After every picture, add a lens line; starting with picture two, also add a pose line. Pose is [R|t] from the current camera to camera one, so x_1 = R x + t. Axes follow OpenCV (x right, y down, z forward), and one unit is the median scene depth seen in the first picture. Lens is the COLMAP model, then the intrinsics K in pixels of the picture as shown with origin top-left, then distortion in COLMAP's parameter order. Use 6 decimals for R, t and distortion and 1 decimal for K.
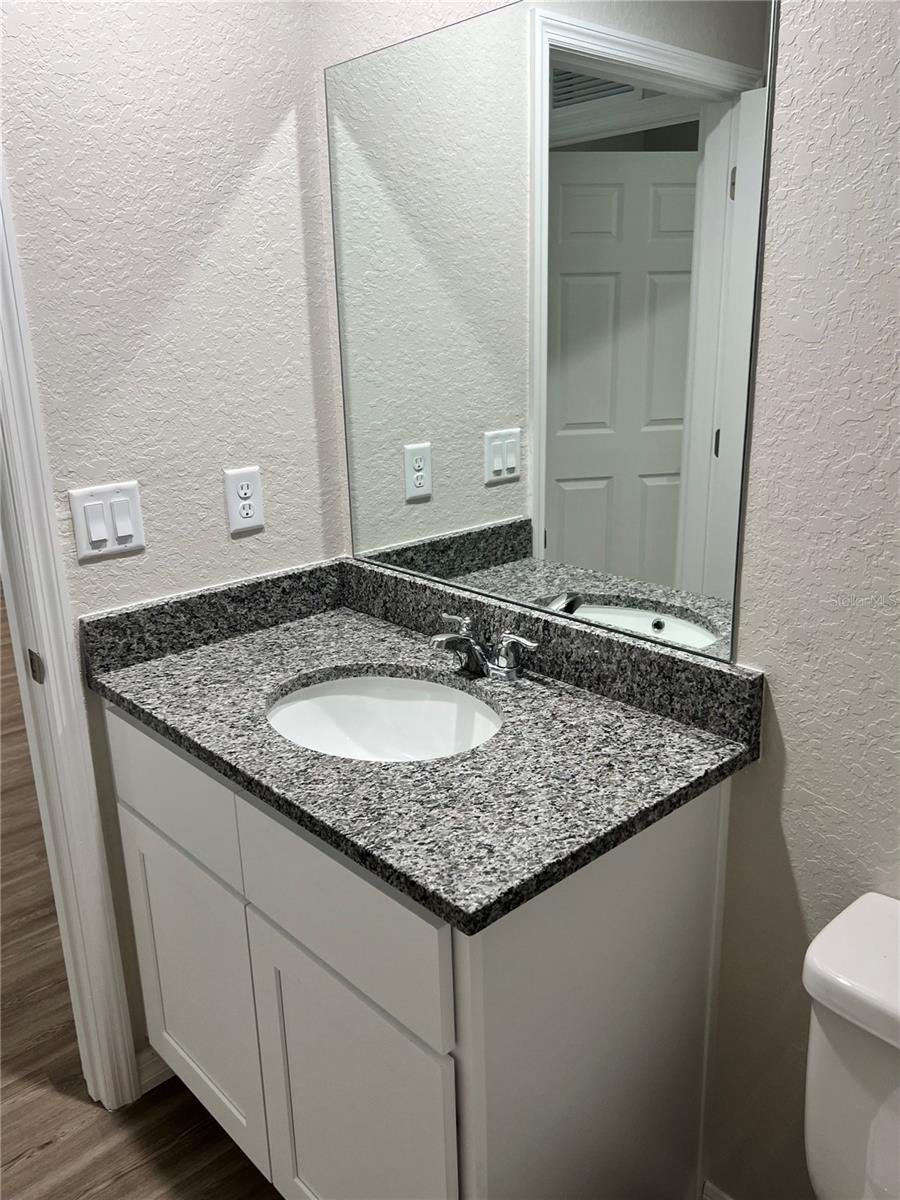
lens RADIAL K [[941.2, 0, 451.6], [0, 941.2, 597.5], [0, 0, 1]] dist [0.011190, -0.012315]
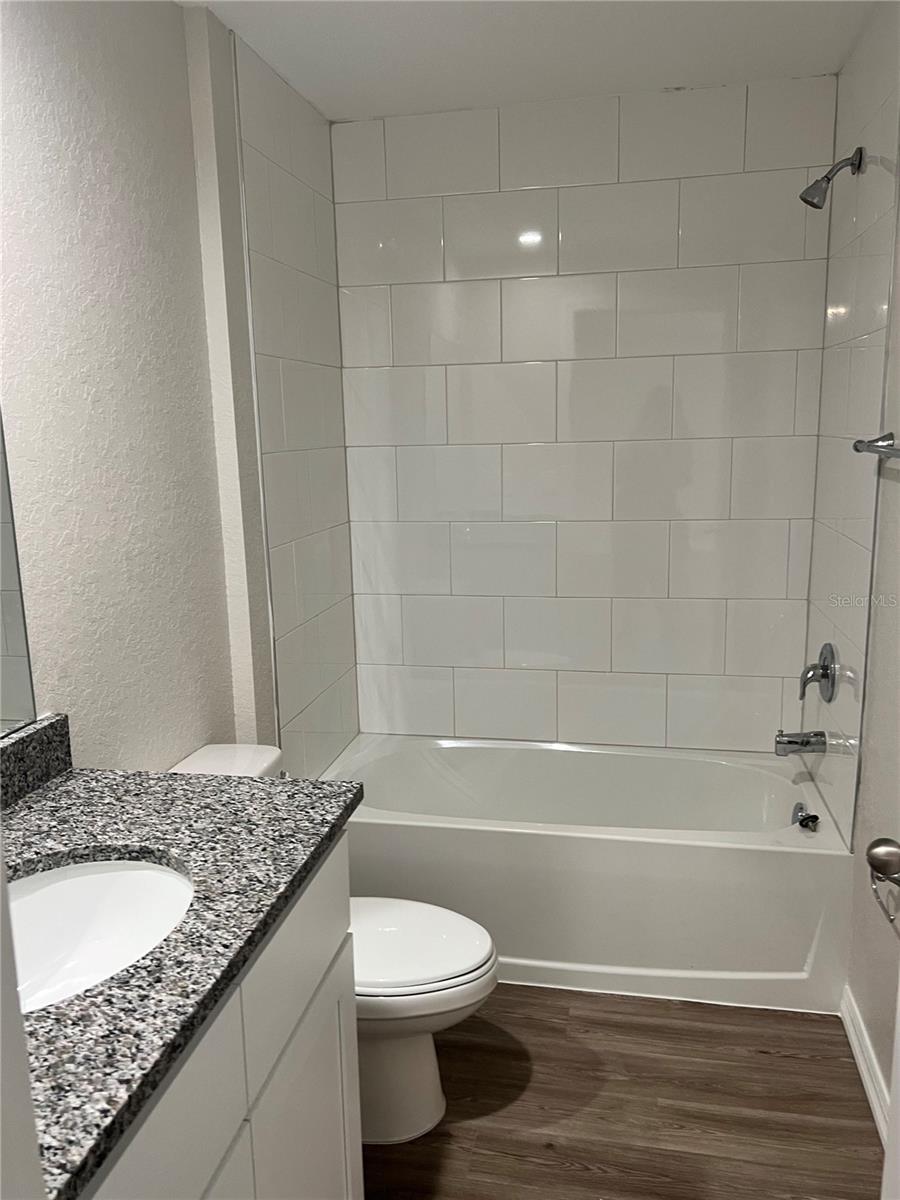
lens RADIAL K [[941.2, 0, 447.6], [0, 941.2, 604.9], [0, 0, 1]] dist [0.011190, -0.012315]
pose [[-0.582812, -0.123842, 0.803115, -0.977977], [0.273025, 0.901022, 0.337071, -0.331813], [-0.765368, 0.415720, -0.491314, 1.138784]]
